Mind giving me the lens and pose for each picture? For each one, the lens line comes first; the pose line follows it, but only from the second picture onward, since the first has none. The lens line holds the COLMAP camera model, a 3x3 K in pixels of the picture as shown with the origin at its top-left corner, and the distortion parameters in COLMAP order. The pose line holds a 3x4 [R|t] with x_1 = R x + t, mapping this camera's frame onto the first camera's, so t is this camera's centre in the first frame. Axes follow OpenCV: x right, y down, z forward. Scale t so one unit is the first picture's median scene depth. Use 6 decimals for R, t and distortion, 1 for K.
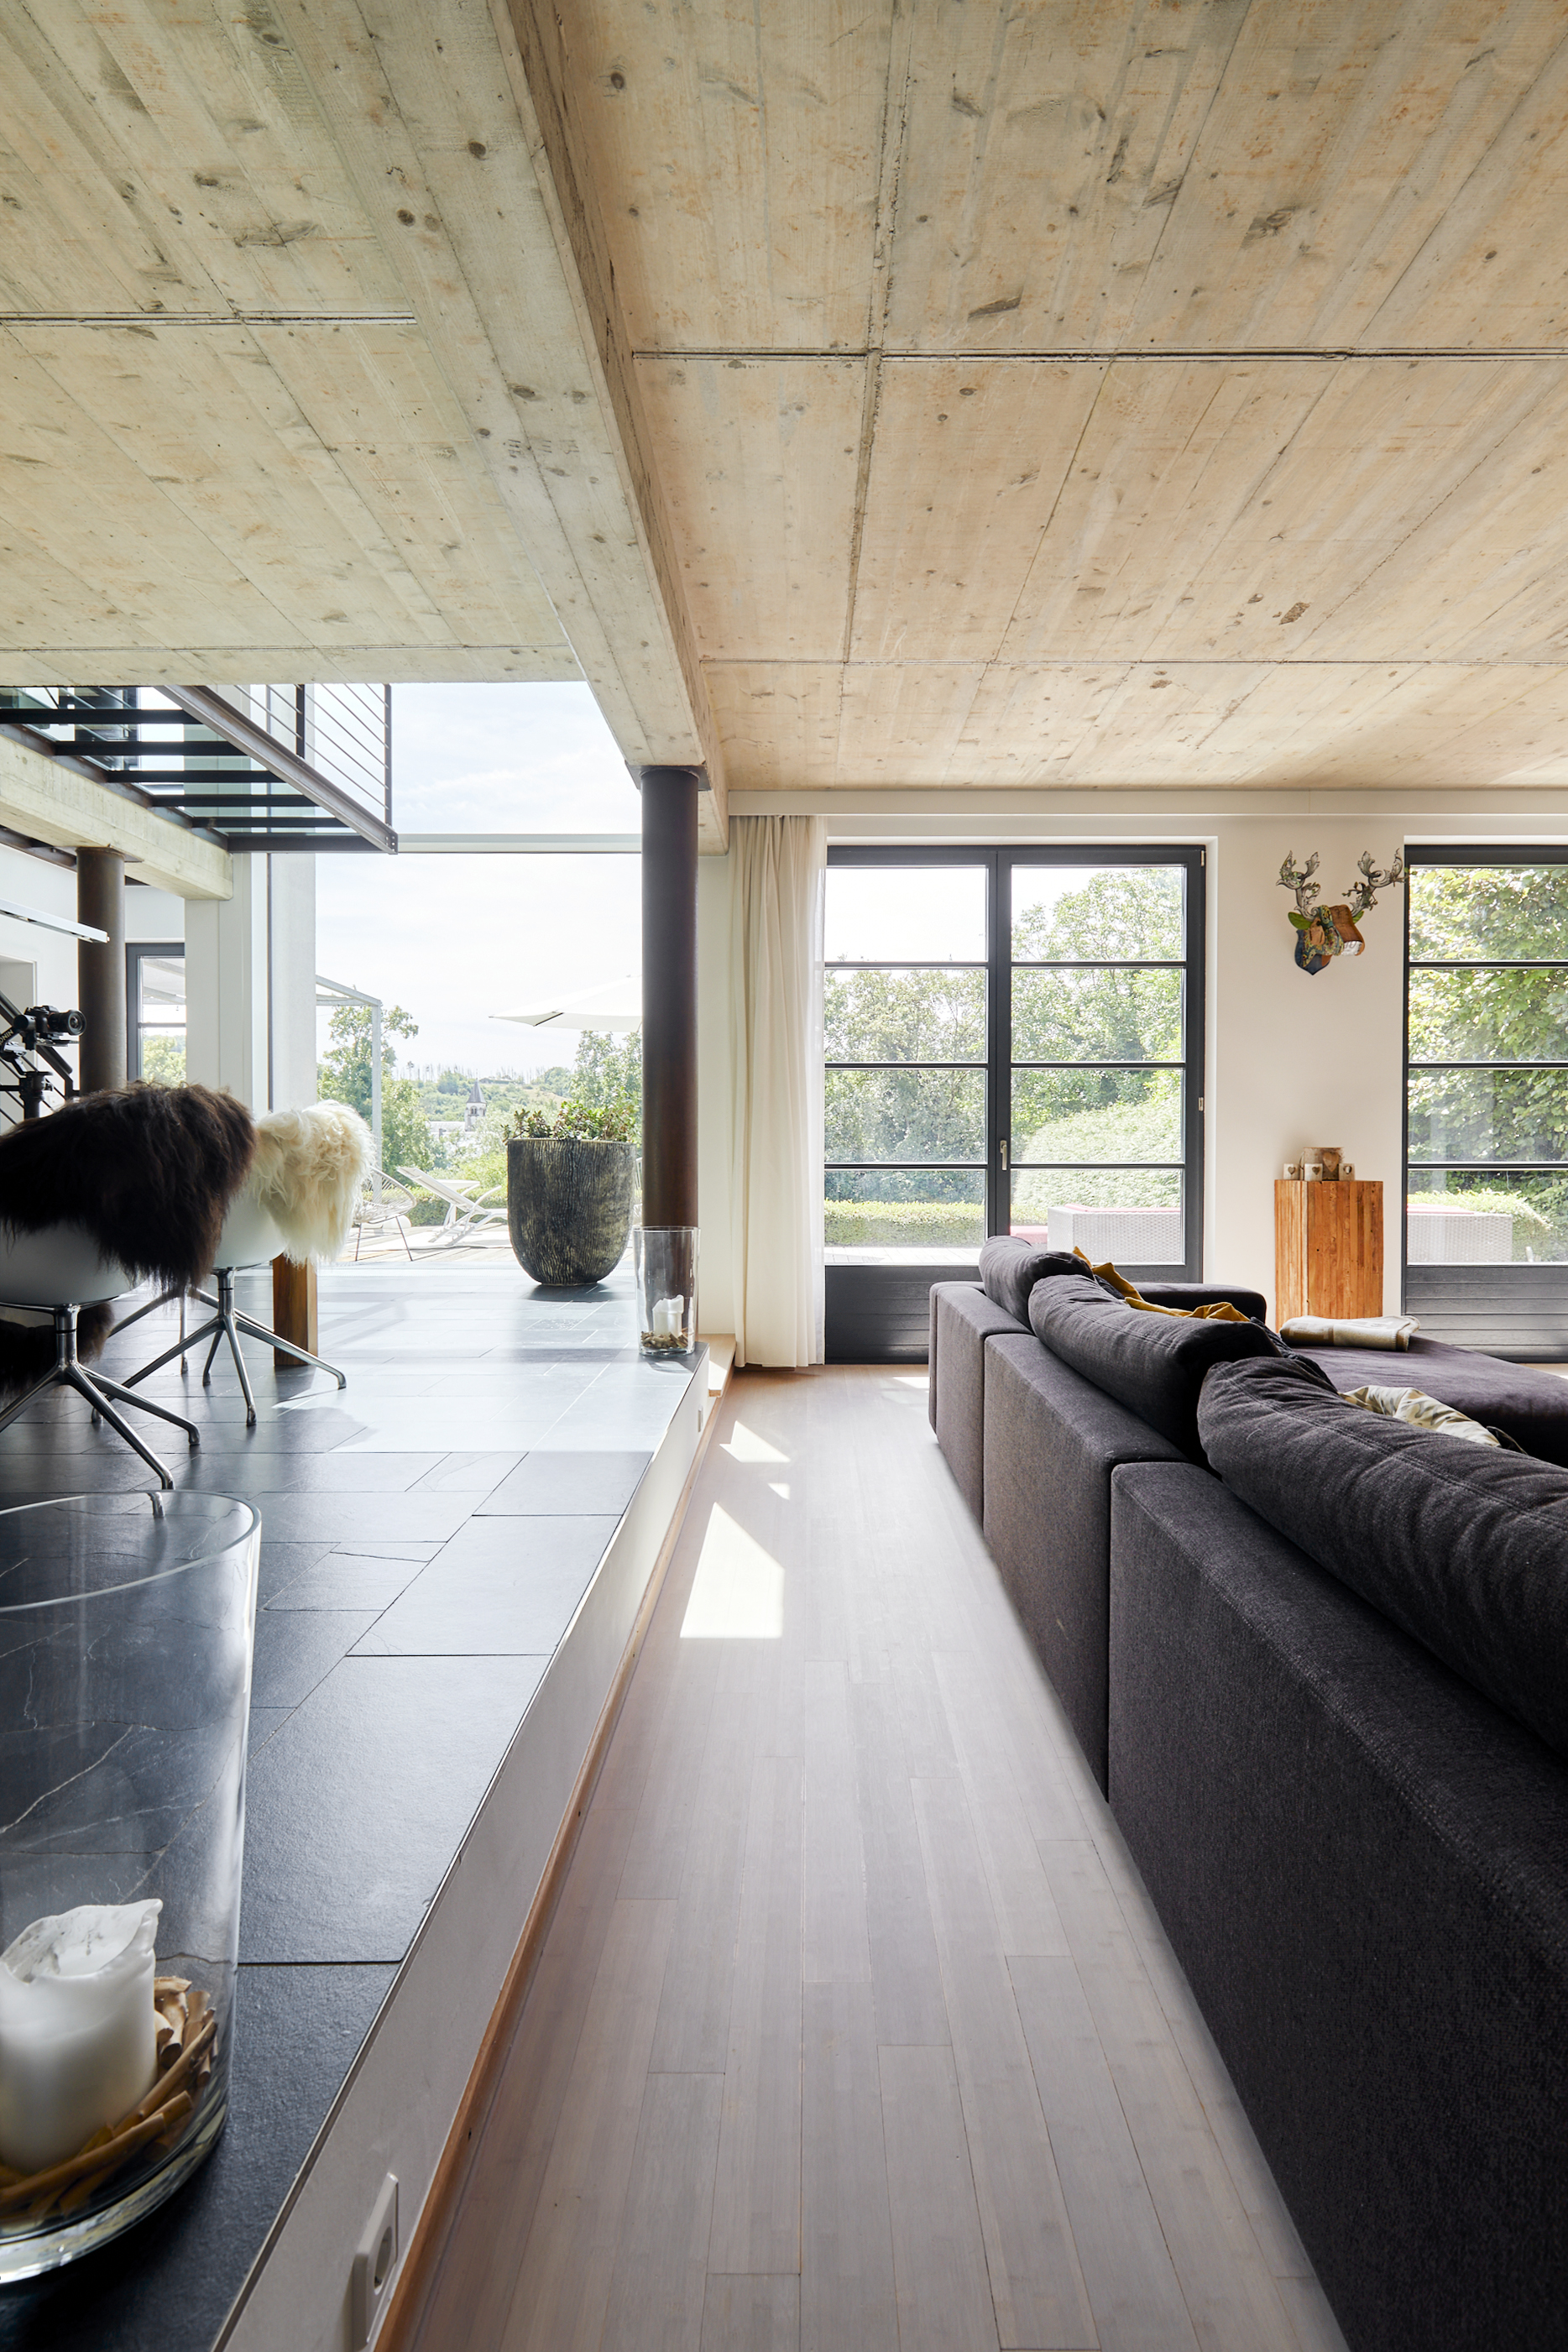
lens RADIAL K [[1082.4, 0, 787.3], [0, 1082.4, 1165.1], [0, 0, 1]] dist [0.002679, 0.000313]
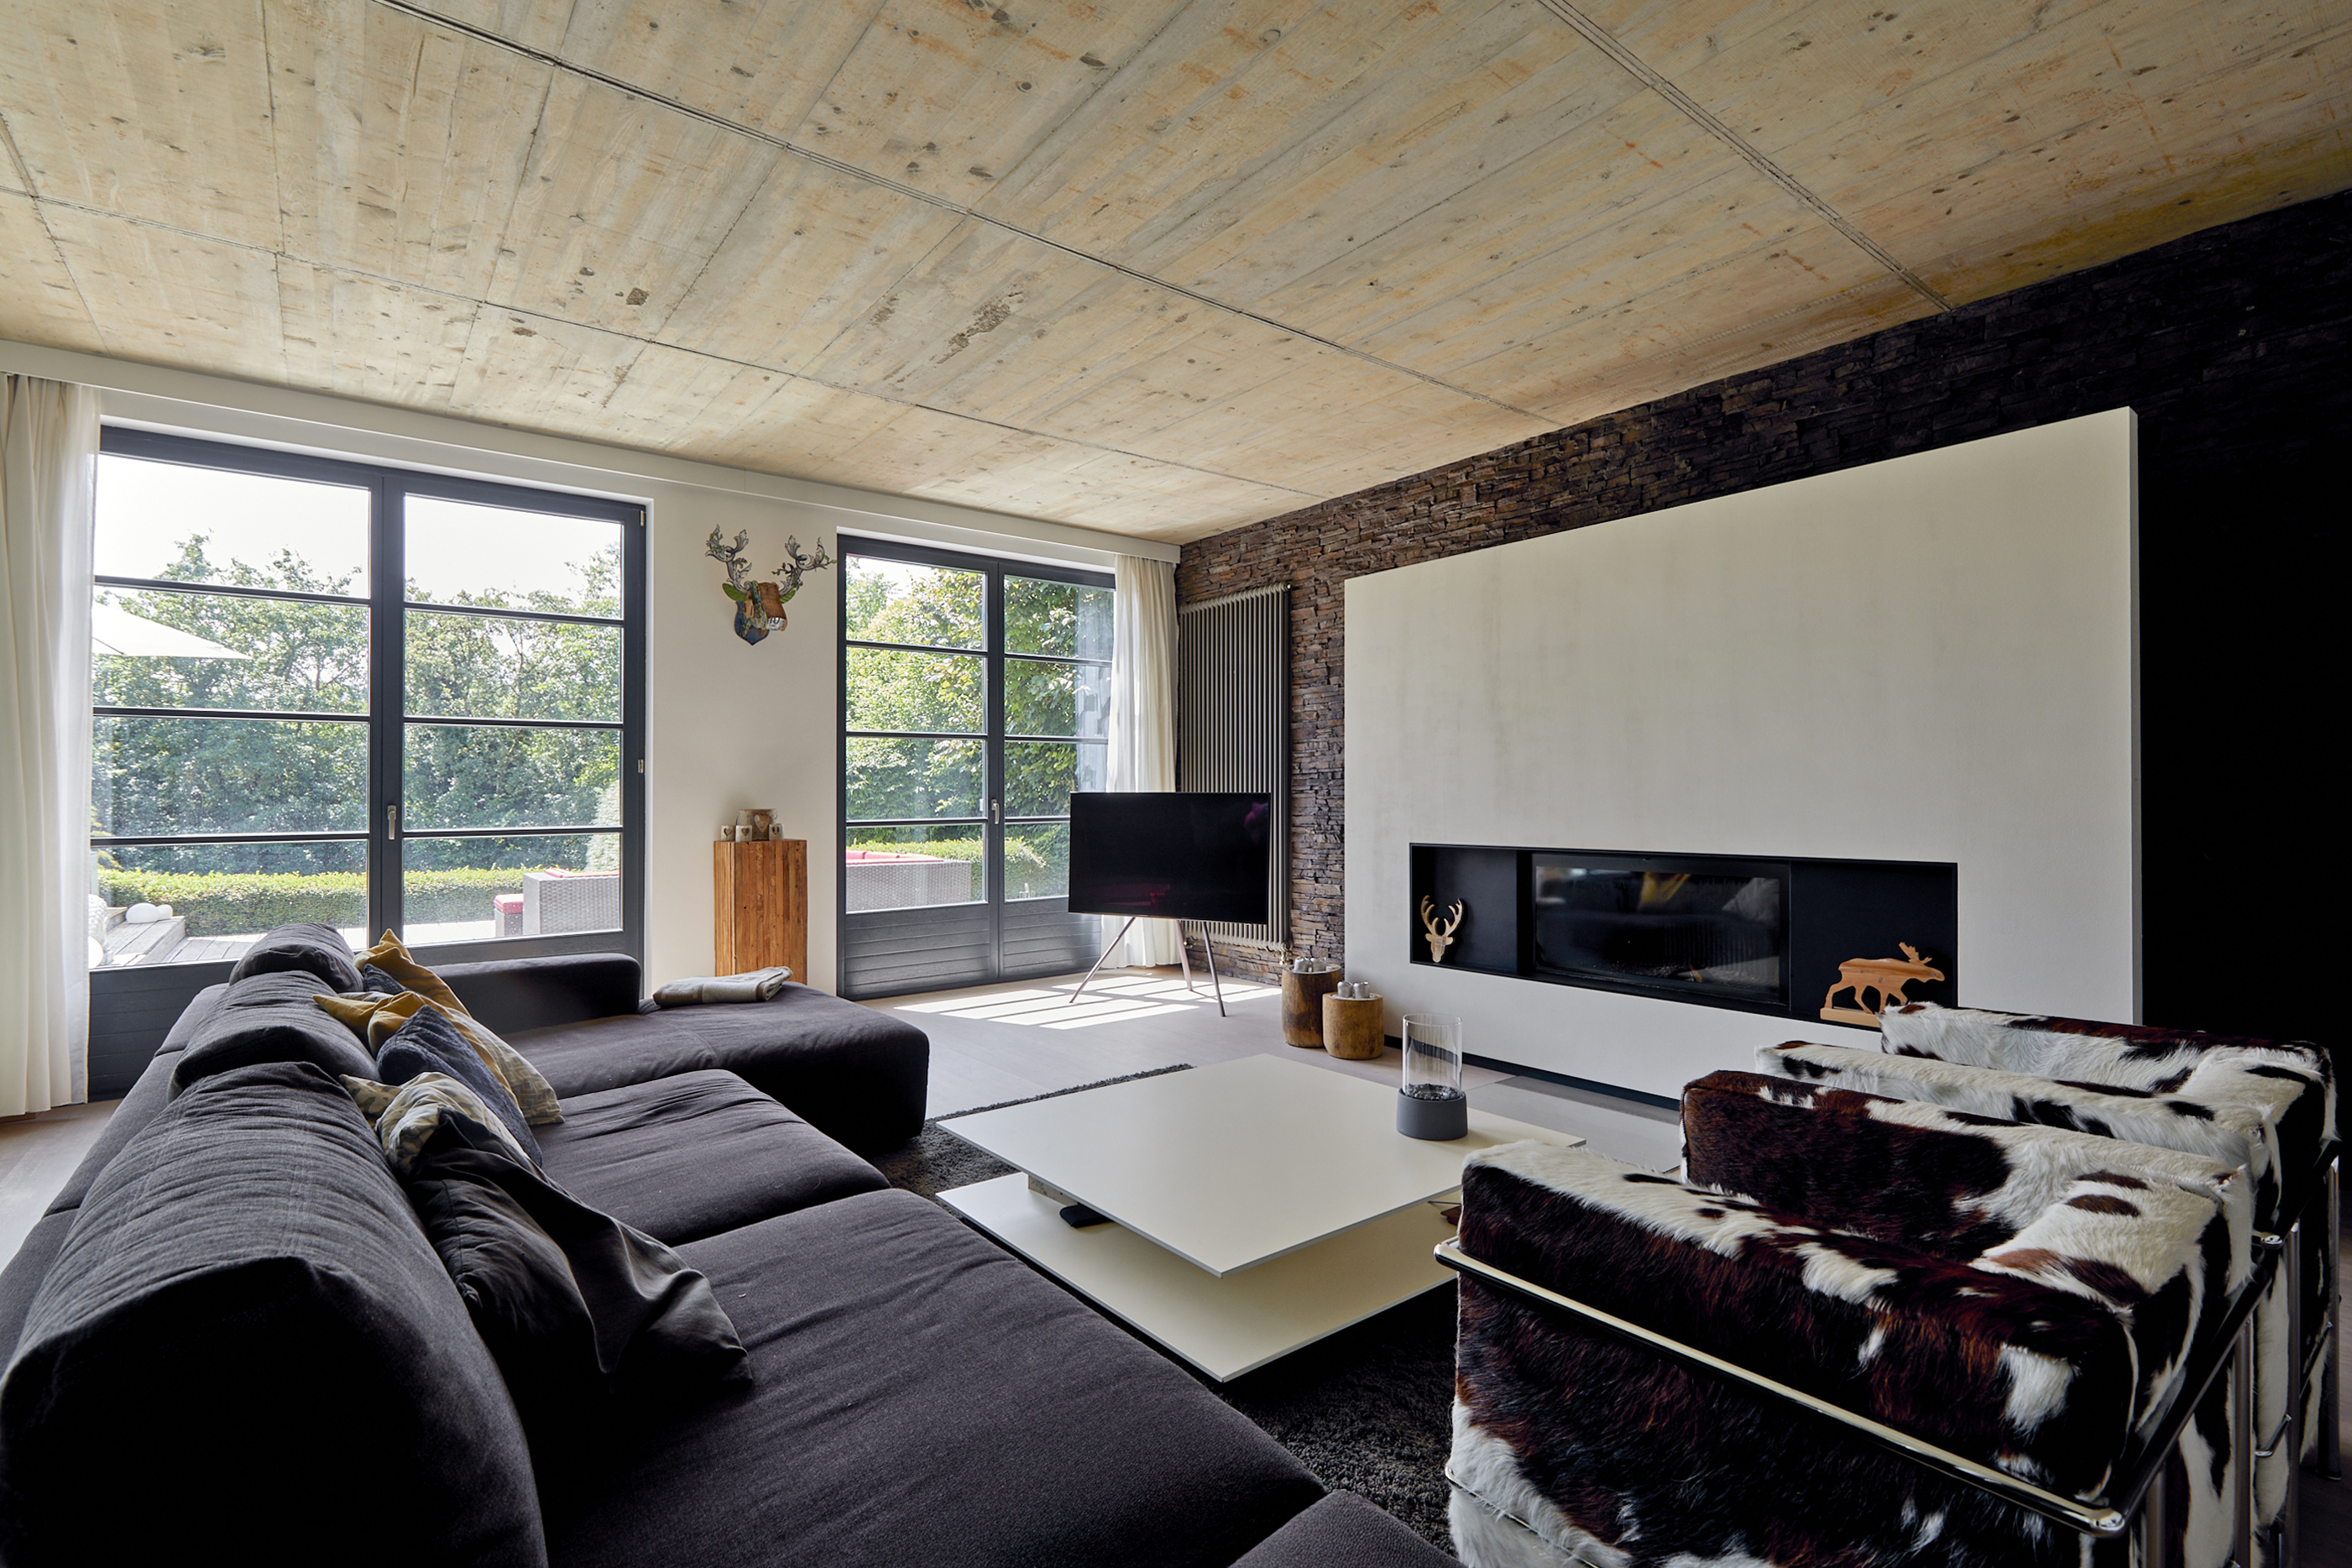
lens RADIAL K [[1082.4, 0, 1175.7], [0, 1082.4, 794.1], [0, 0, 1]] dist [0.002679, 0.000313]
pose [[0.781063, -0.005310, 0.624430, 0.155197], [0.017038, 0.999773, -0.012810, -0.010860], [-0.624220, 0.020645, 0.780976, -0.079199]]
